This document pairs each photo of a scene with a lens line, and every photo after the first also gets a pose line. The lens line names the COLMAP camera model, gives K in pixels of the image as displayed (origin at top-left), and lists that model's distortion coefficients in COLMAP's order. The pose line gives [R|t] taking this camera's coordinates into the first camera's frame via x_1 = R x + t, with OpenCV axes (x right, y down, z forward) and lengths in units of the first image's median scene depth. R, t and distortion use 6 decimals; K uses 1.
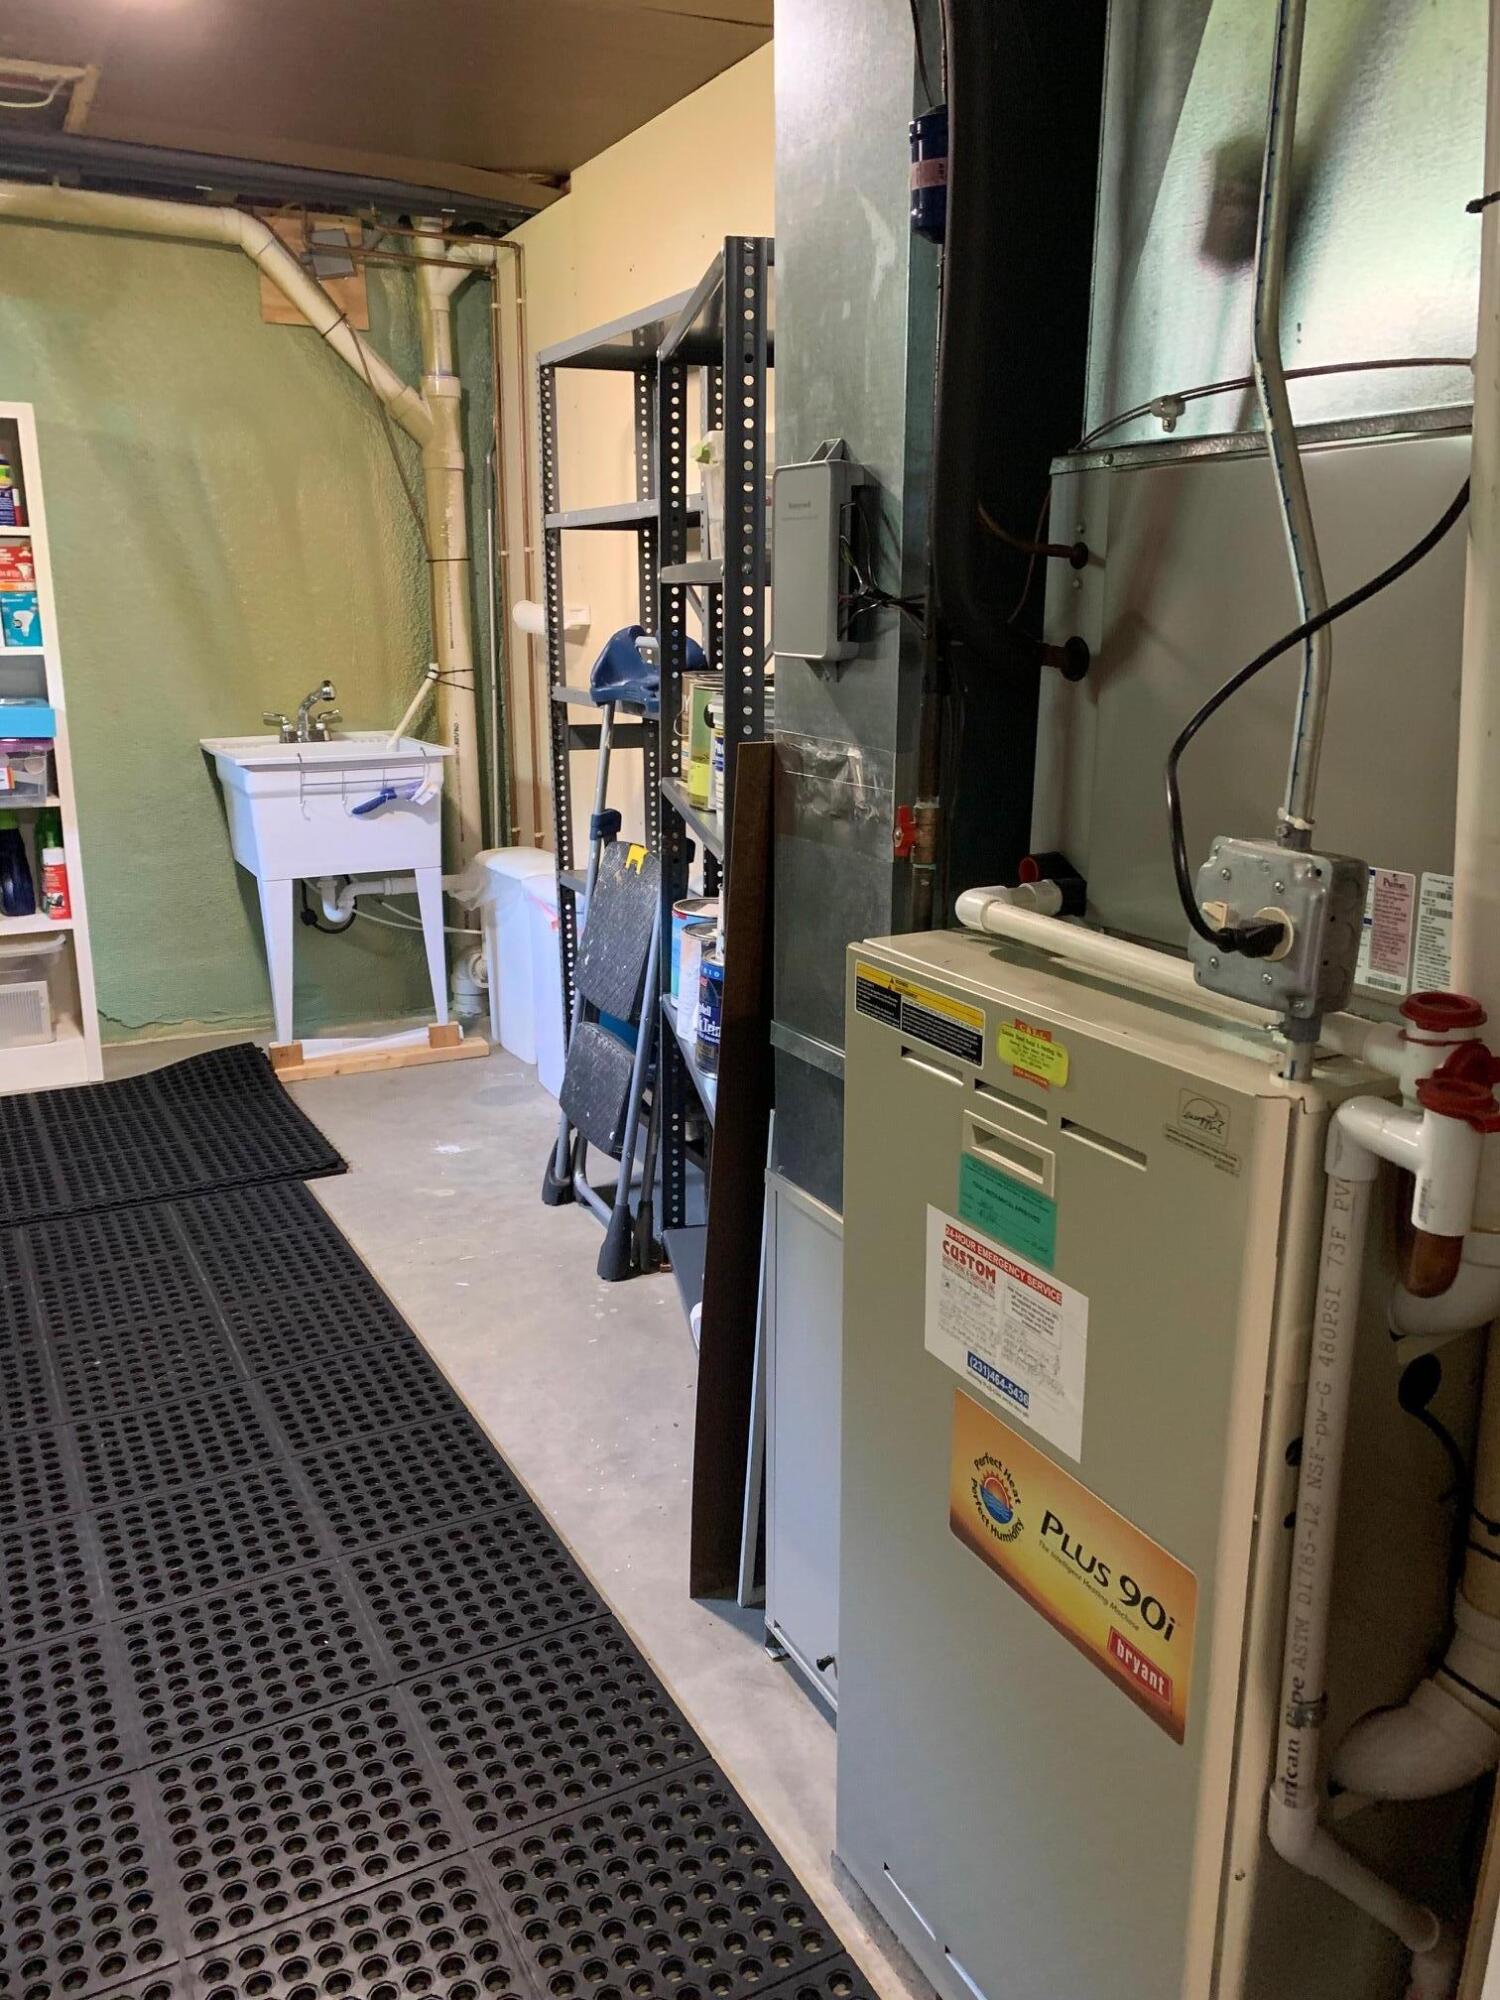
lens RADIAL K [[1525.2, 0, 754.9], [0, 1525.2, 1003.4], [0, 0, 1]] dist [0.013310, -0.019242]
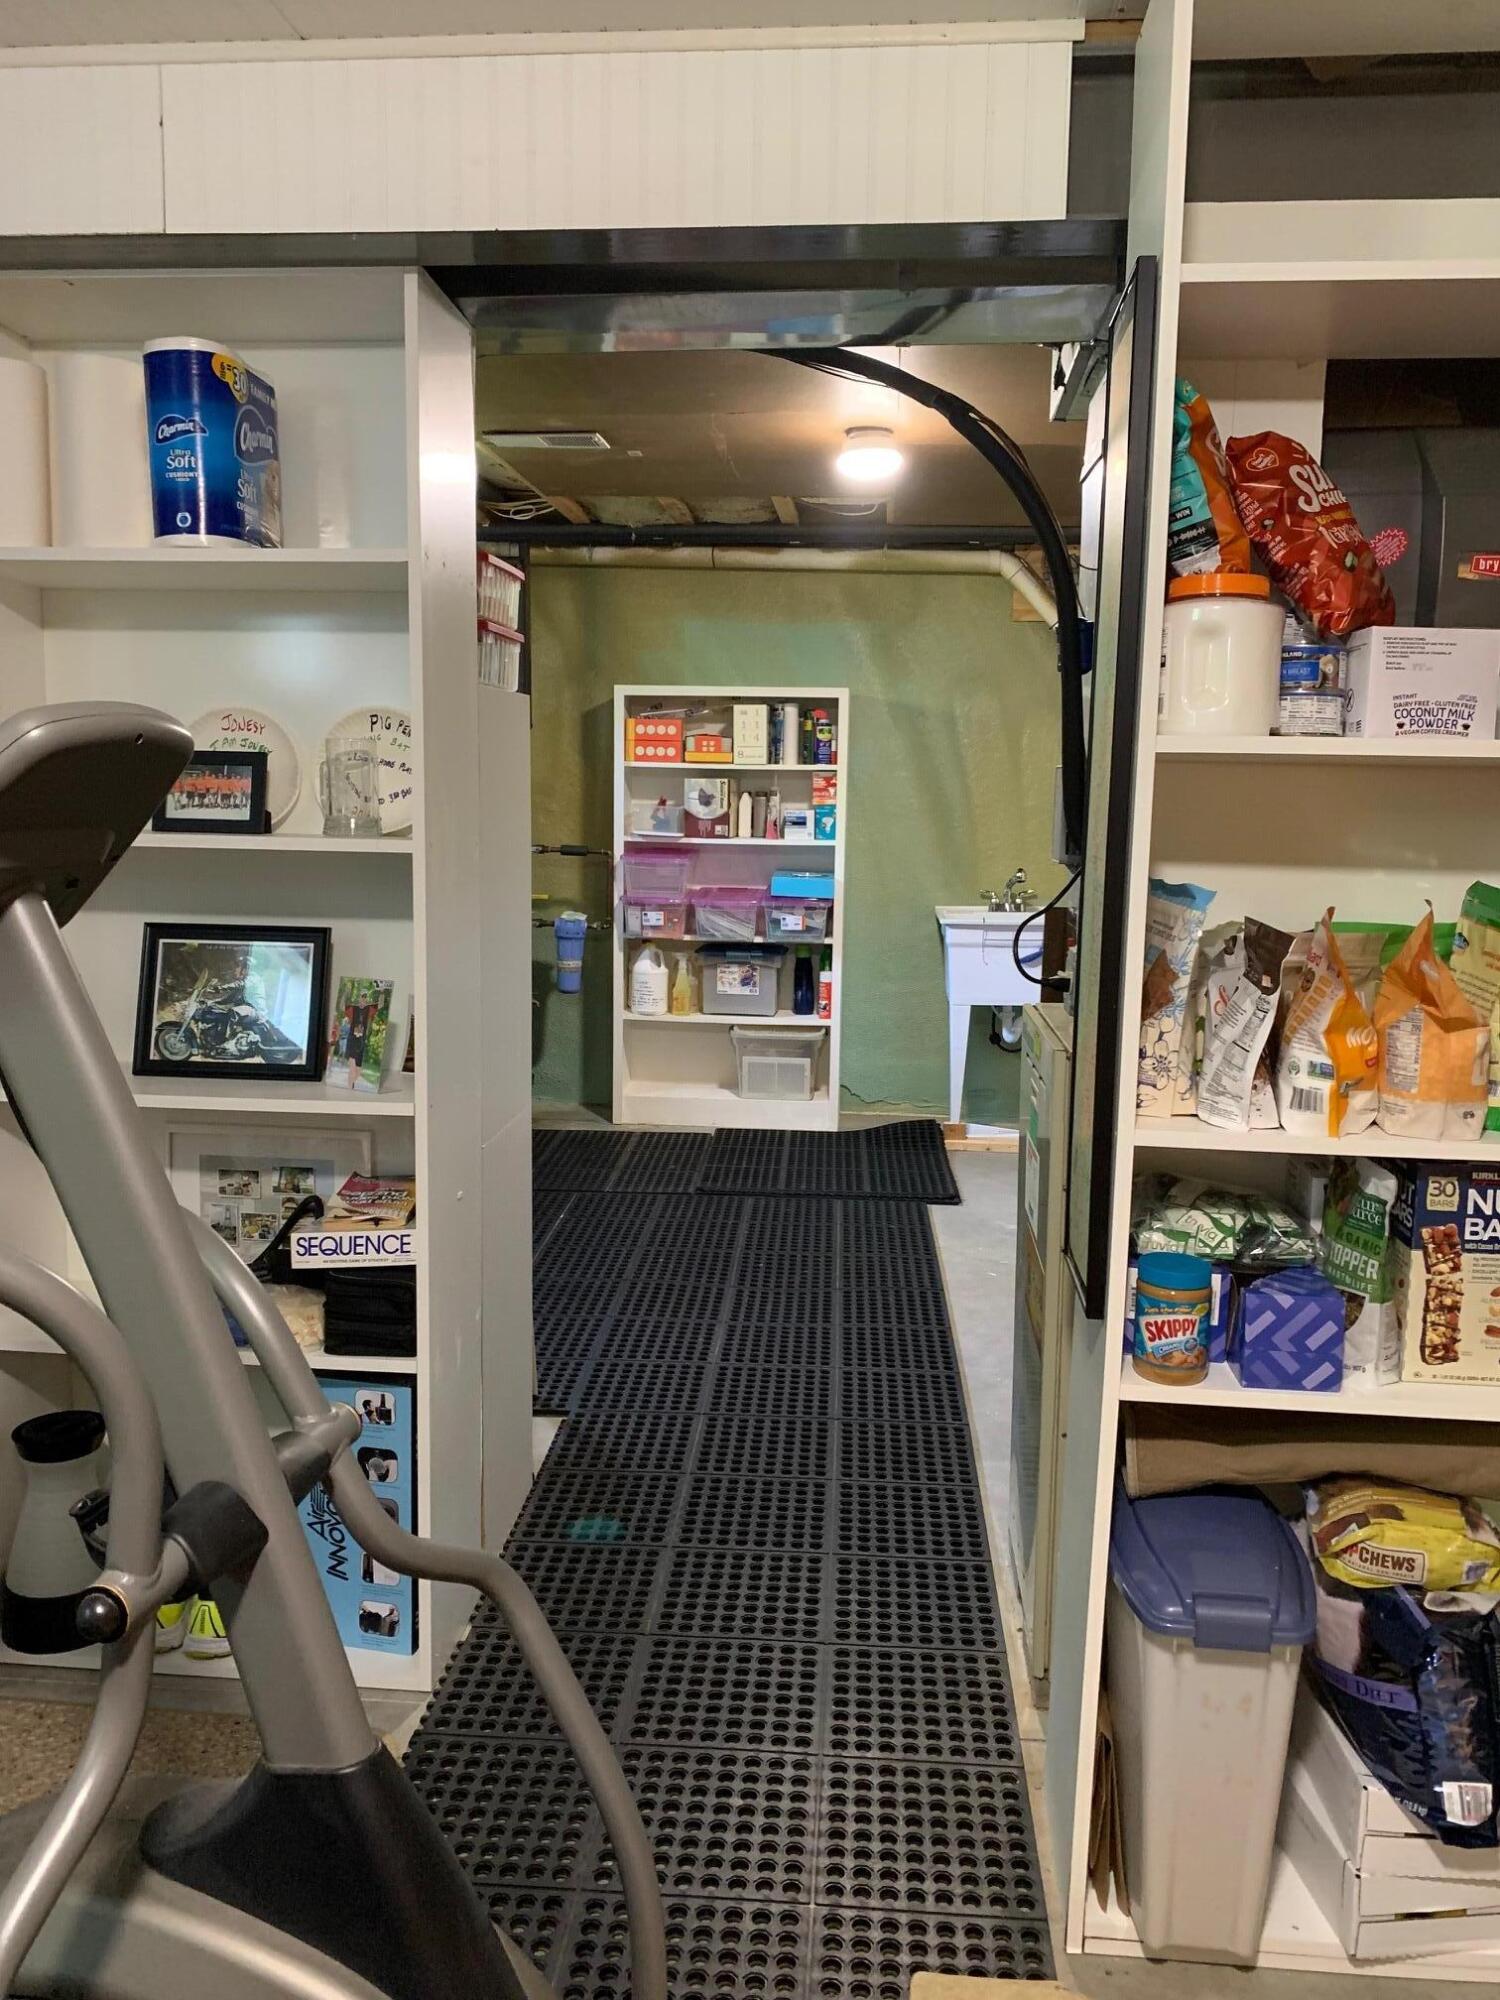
lens RADIAL K [[1525.2, 0, 760.0], [0, 1525.2, 995.2], [0, 0, 1]] dist [0.013310, -0.019242]
pose [[0.843906, 0.079185, -0.530615, 0.284046], [-0.145693, 0.985705, -0.084614, 0.058096], [0.516329, 0.148713, 0.843379, -0.295356]]
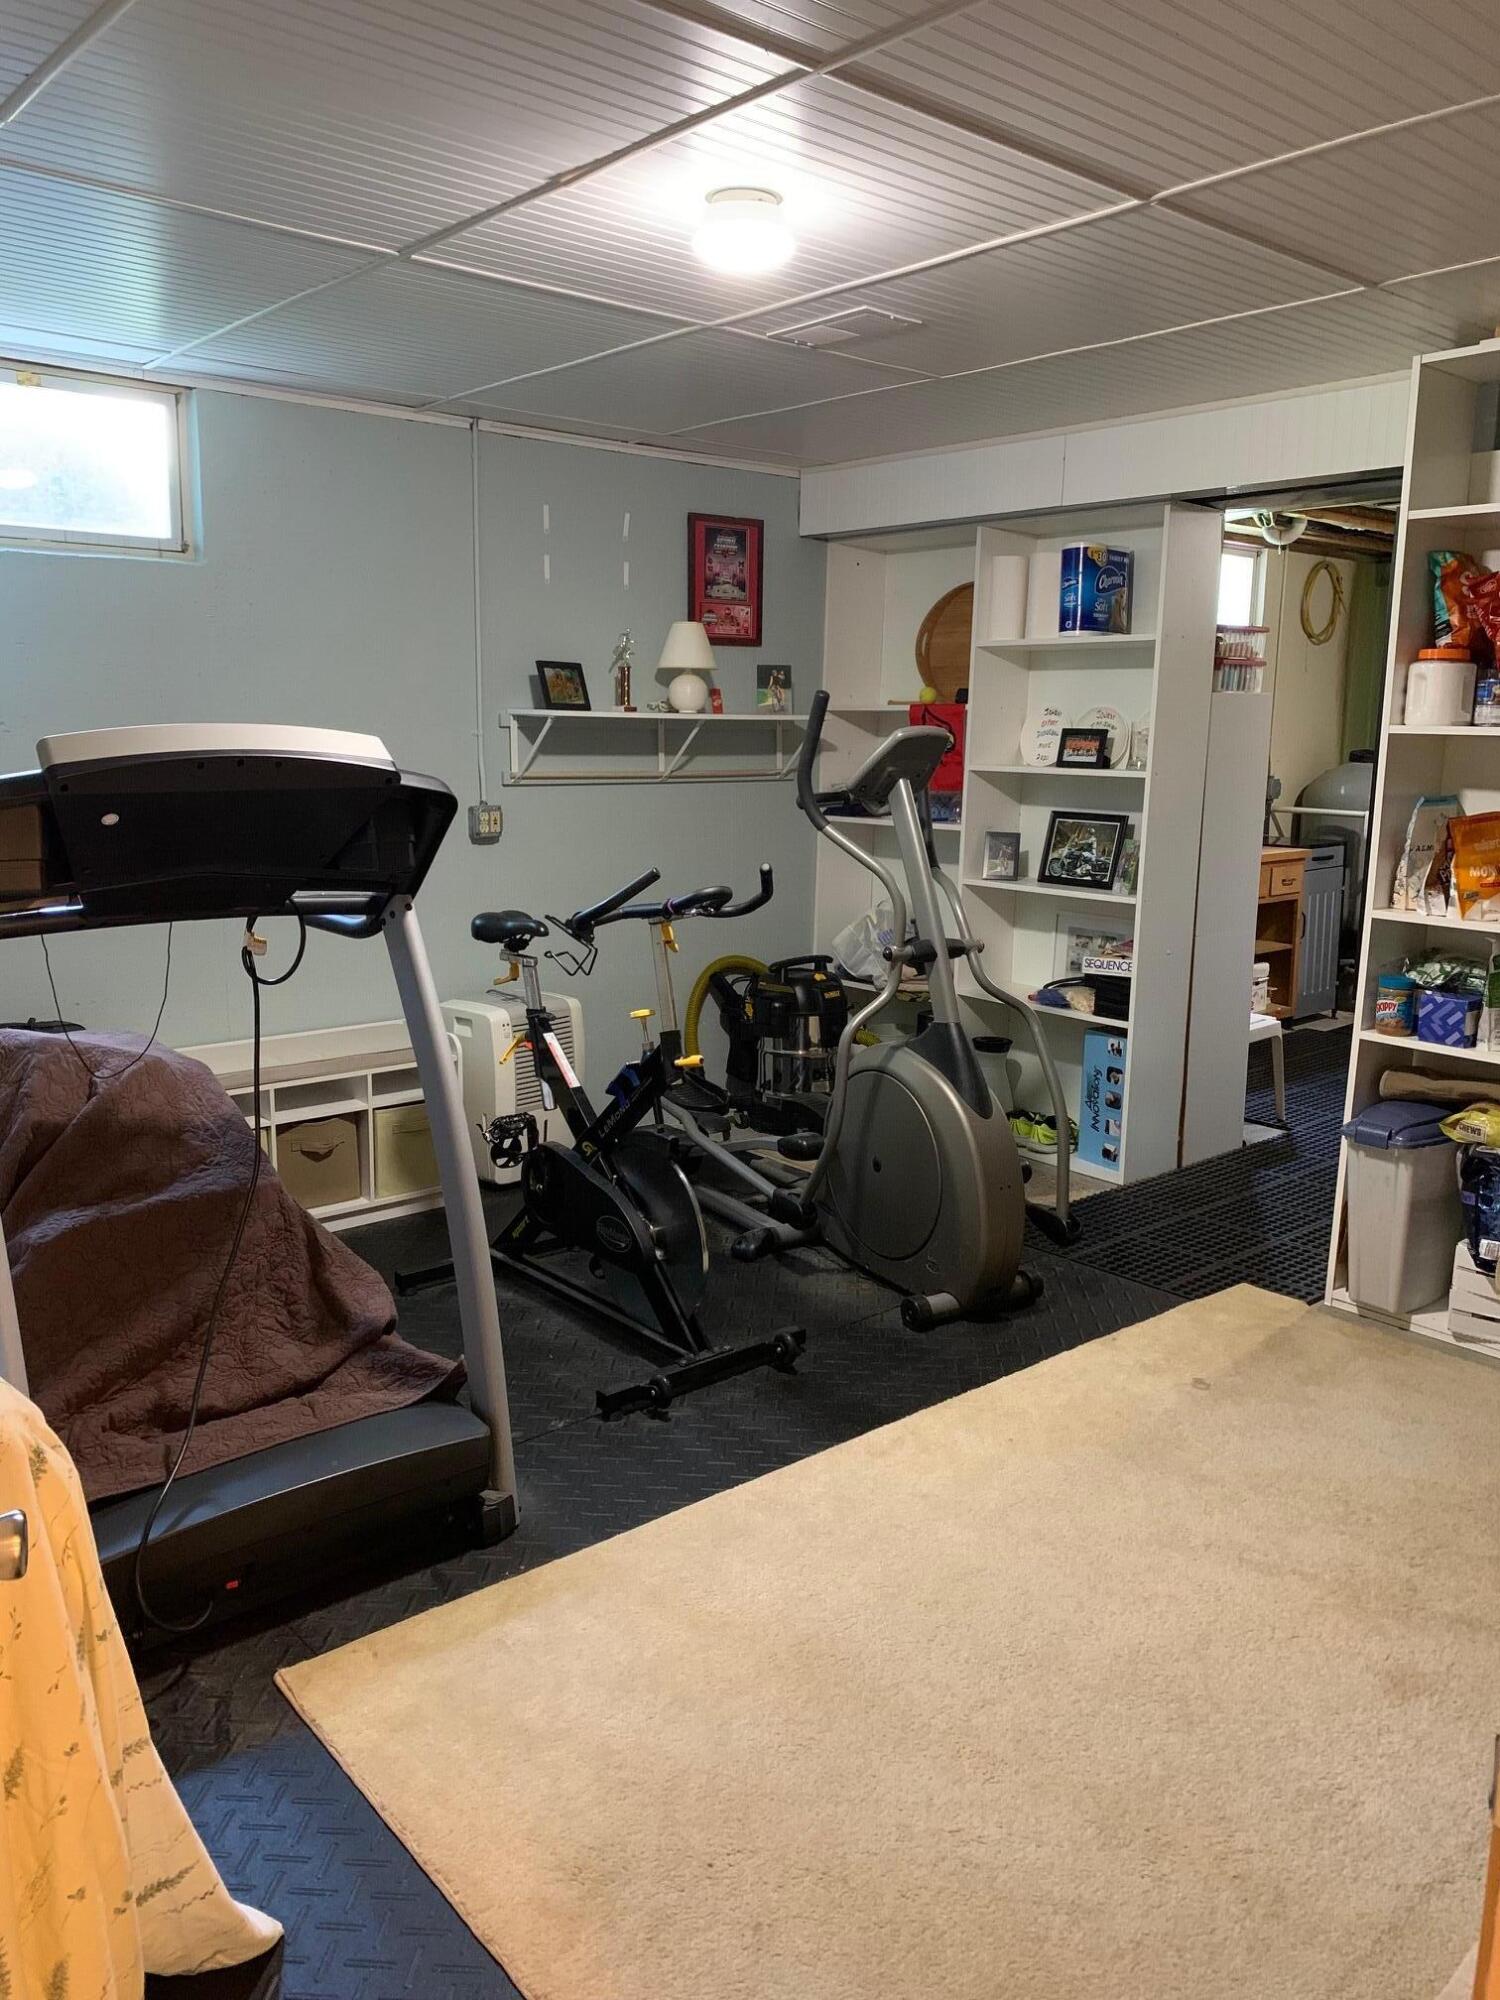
lens RADIAL K [[1525.2, 0, 746.8], [0, 1525.2, 979.2], [0, 0, 1]] dist [0.013310, -0.019242]
pose [[0.229136, 0.159346, -0.960263, 0.950409], [-0.254792, 0.961933, 0.098825, 0.088617], [0.939456, 0.222023, 0.261013, -0.457084]]
